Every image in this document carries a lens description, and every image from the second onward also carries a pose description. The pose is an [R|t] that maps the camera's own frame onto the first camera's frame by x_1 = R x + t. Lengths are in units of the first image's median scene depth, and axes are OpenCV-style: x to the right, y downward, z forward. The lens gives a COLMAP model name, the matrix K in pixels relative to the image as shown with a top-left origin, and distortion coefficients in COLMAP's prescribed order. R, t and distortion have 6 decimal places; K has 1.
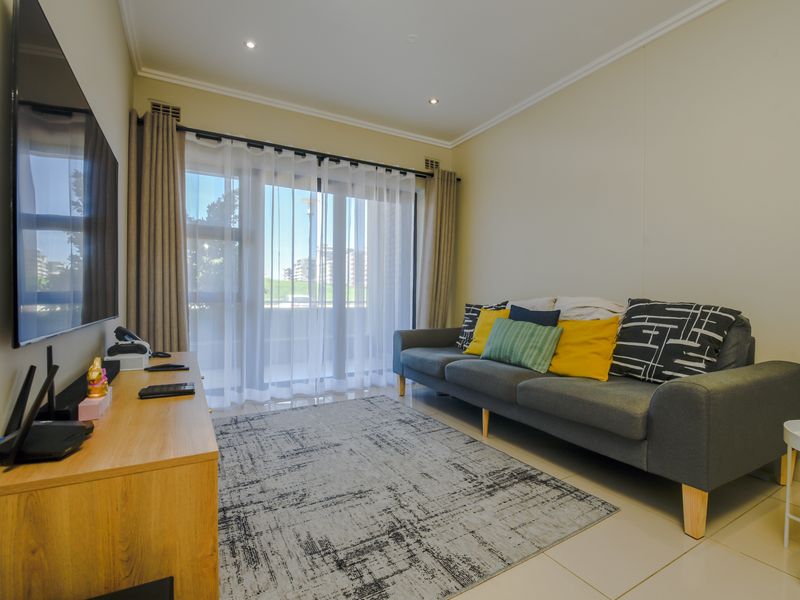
lens RADIAL K [[381.3, 0, 410.4], [0, 381.3, 315.3], [0, 0, 1]] dist [-0.001875, -0.000621]
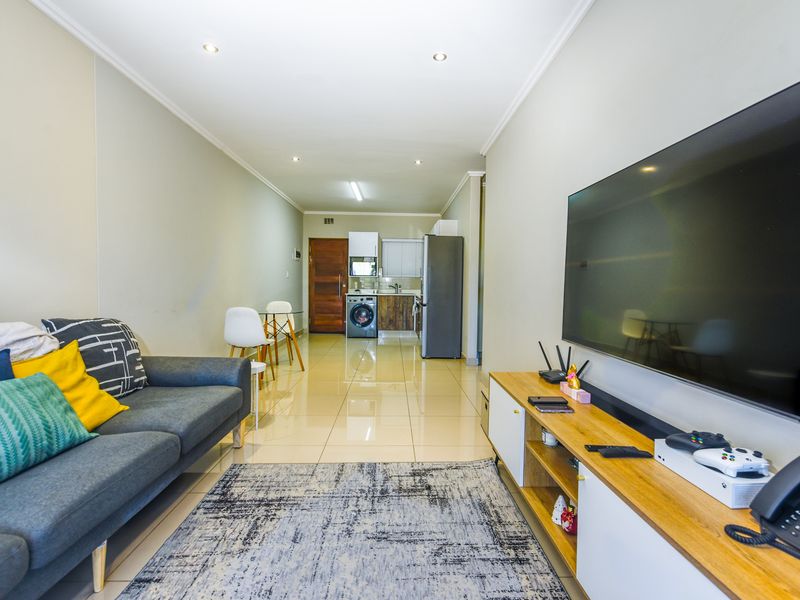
lens RADIAL K [[385.8, 0, 404.3], [0, 385.8, 297.4], [0, 0, 1]] dist [-0.001642, 0.000175]
pose [[-0.874651, -0.032599, 0.483656, -0.674076], [0.007304, 0.996737, 0.080389, -0.214702], [-0.484699, 0.073845, -0.871558, 1.902480]]
